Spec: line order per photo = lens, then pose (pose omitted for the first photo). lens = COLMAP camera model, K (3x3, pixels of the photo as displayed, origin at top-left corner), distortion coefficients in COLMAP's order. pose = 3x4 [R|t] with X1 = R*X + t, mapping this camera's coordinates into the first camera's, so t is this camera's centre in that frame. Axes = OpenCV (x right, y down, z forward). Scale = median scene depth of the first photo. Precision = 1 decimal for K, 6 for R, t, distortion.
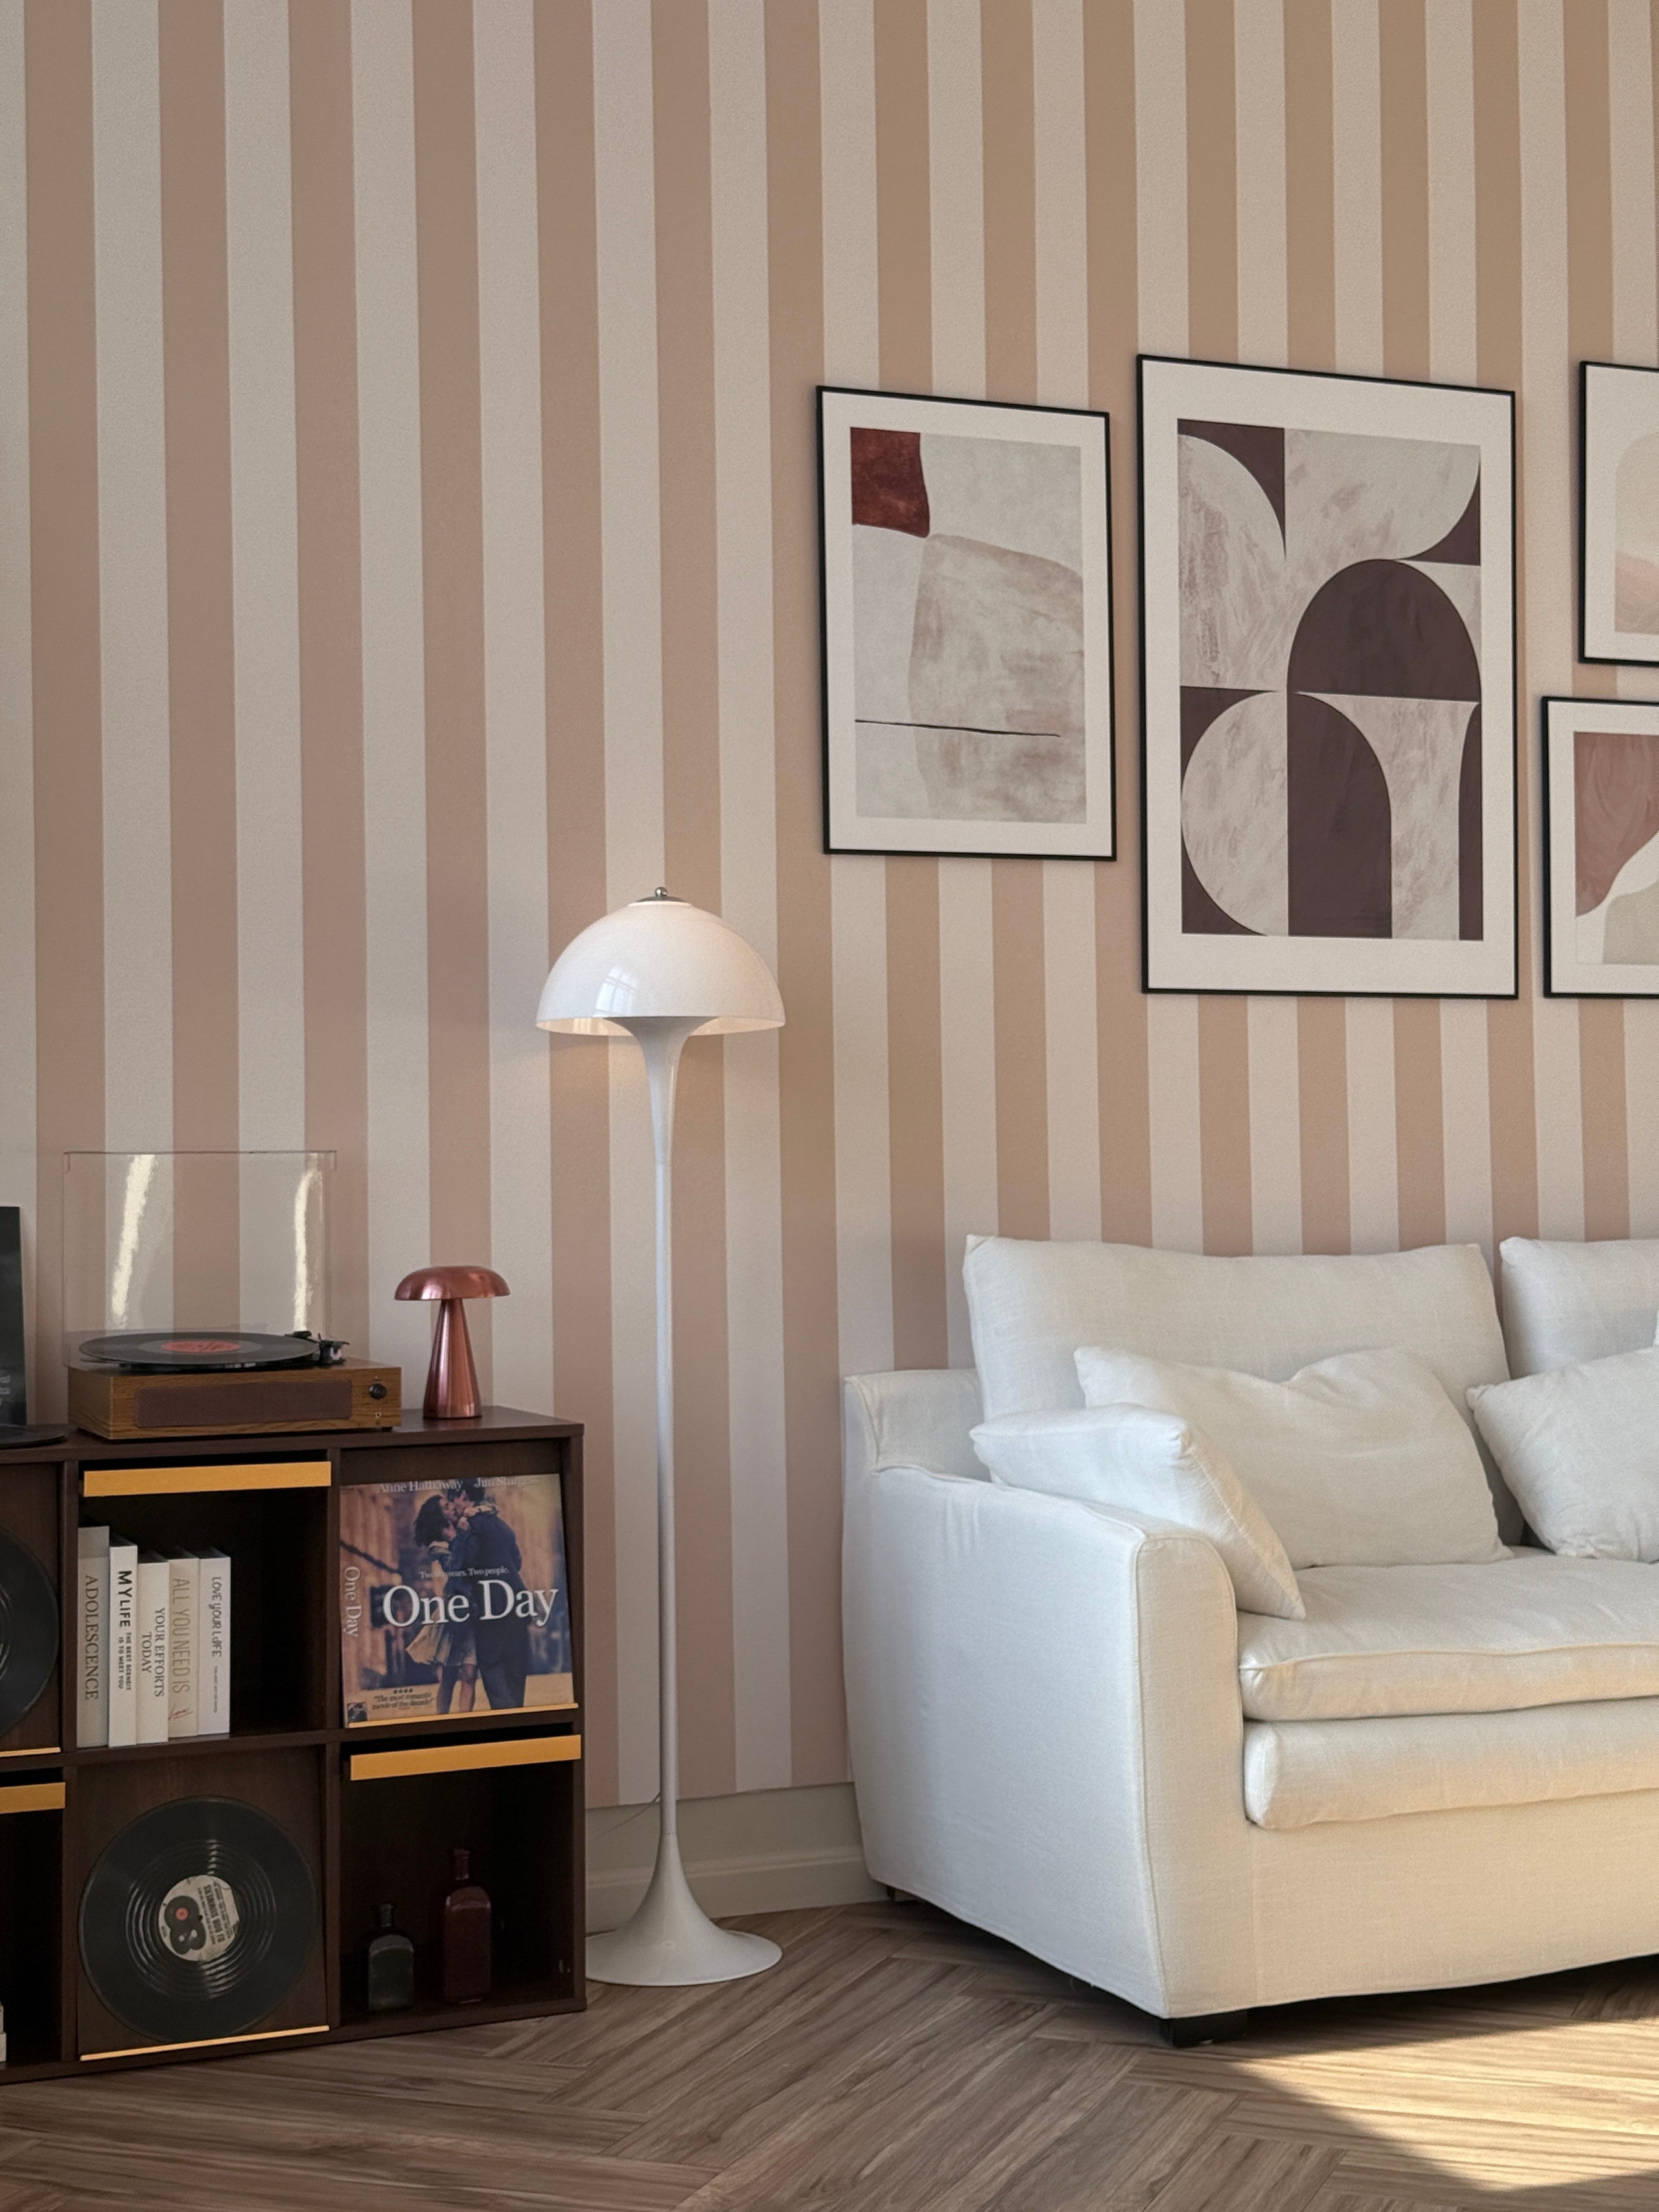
lens RADIAL K [[3104.0, 0, 829.5], [0, 3104.0, 1106.0], [0, 0, 1]] dist [0.165068, -0.261065]
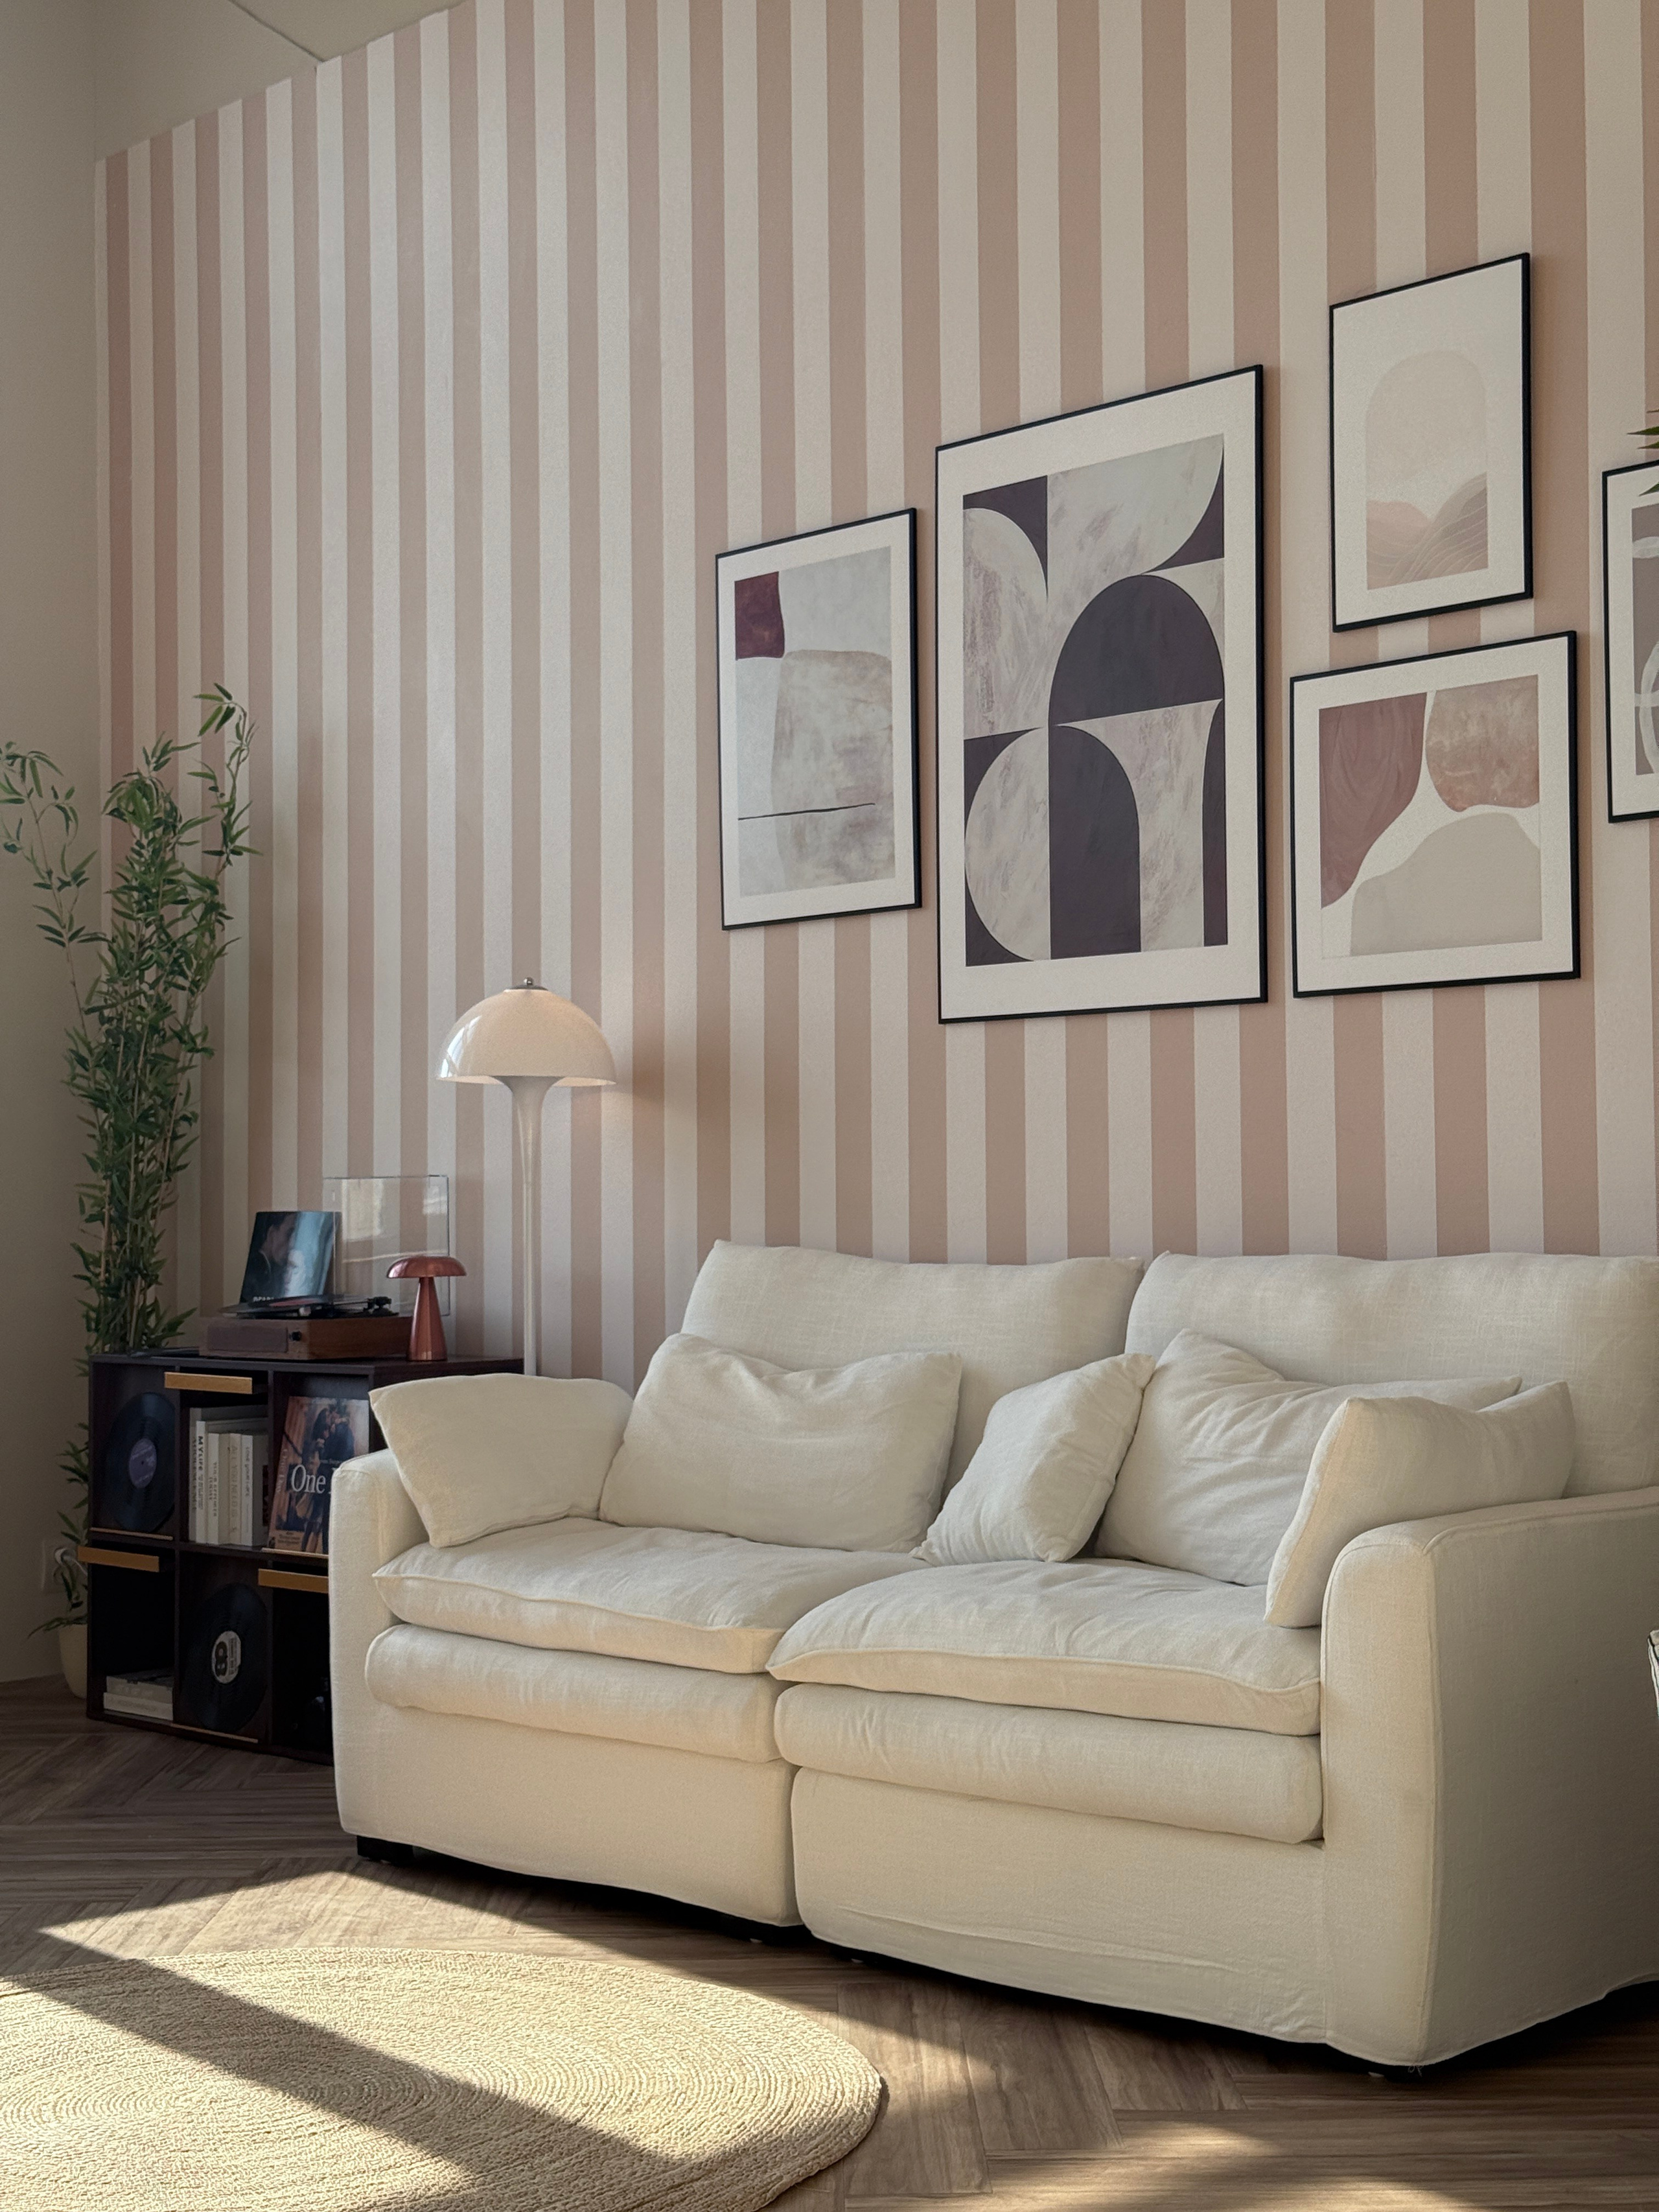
lens RADIAL K [[3133.3, 0, 797.7], [0, 3133.3, 1102.7], [0, 0, 1]] dist [0.181087, -0.389718]
pose [[0.361026, -0.025652, -0.932203, 1.107988], [0.030134, 0.999421, -0.015831, 0.007714], [0.932069, -0.022375, 0.361590, 0.543535]]
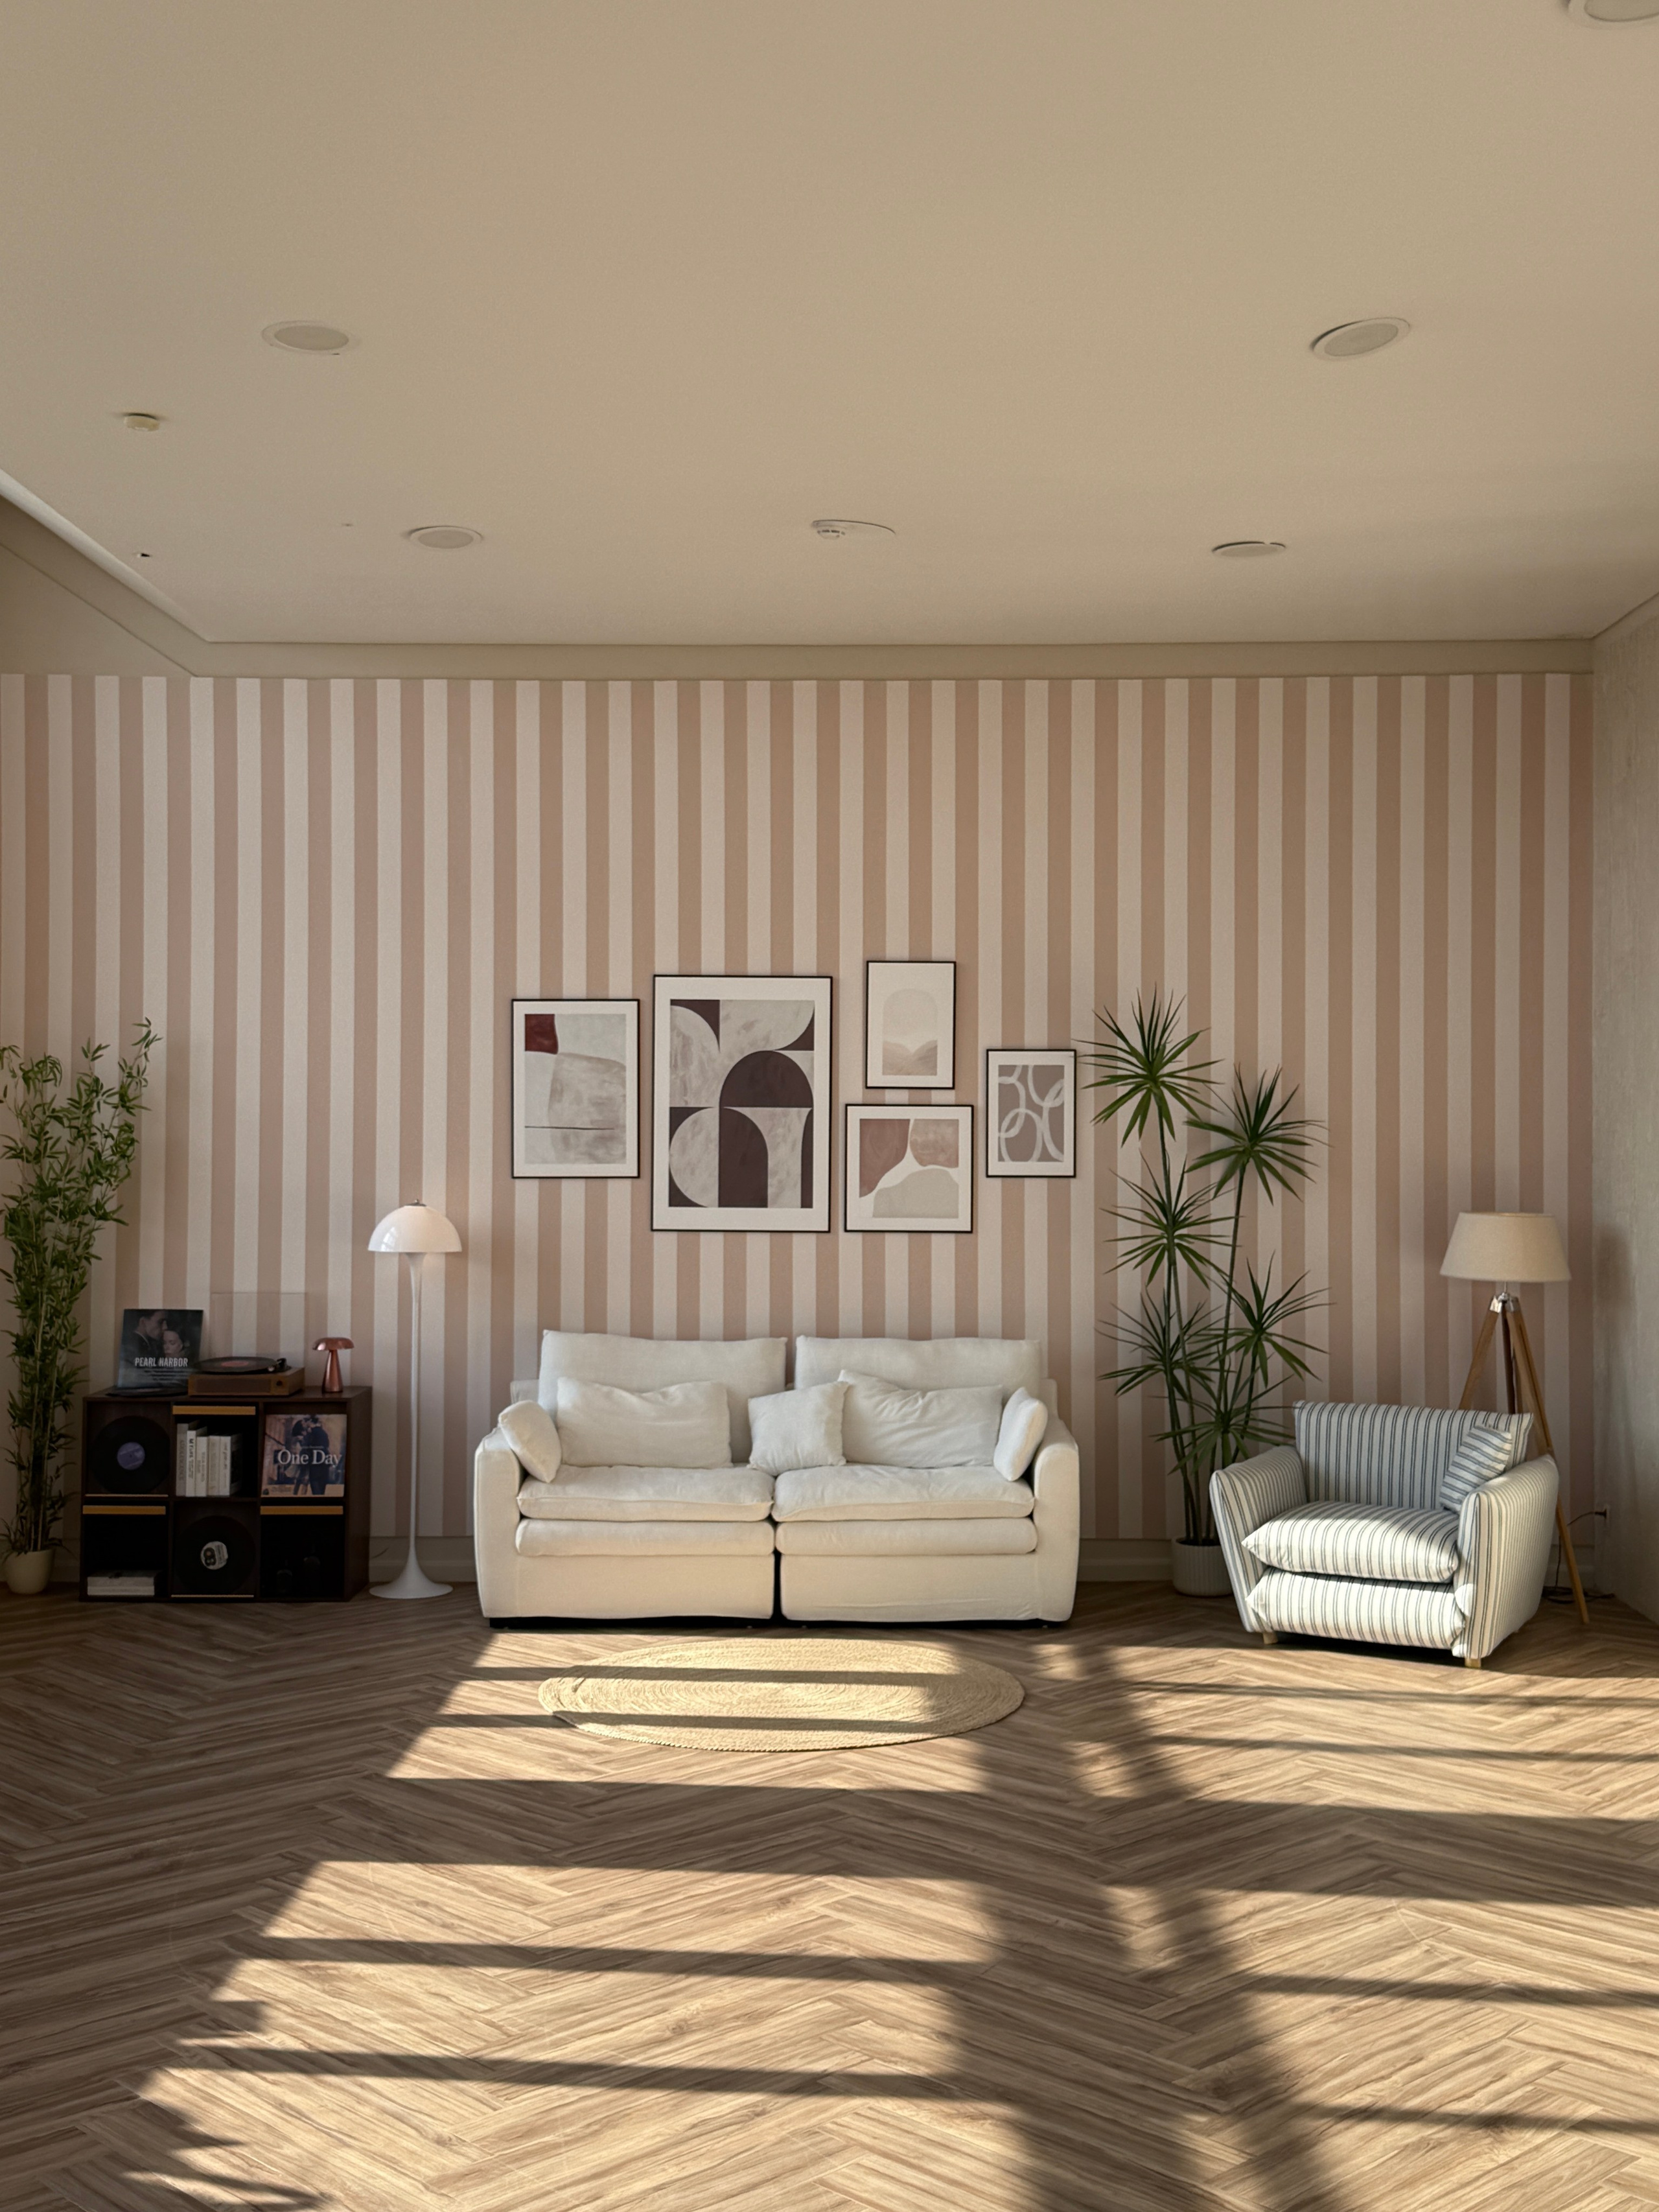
lens RADIAL K [[2479.7, 0, 829.5], [0, 2479.7, 1106.0], [0, 0, 1]] dist [0.176954, -0.406503]
pose [[0.916355, 0.015830, -0.400053, 1.012421], [-0.006950, 0.999696, 0.023639, -0.182130], [0.400306, -0.018882, 0.916187, -0.750094]]
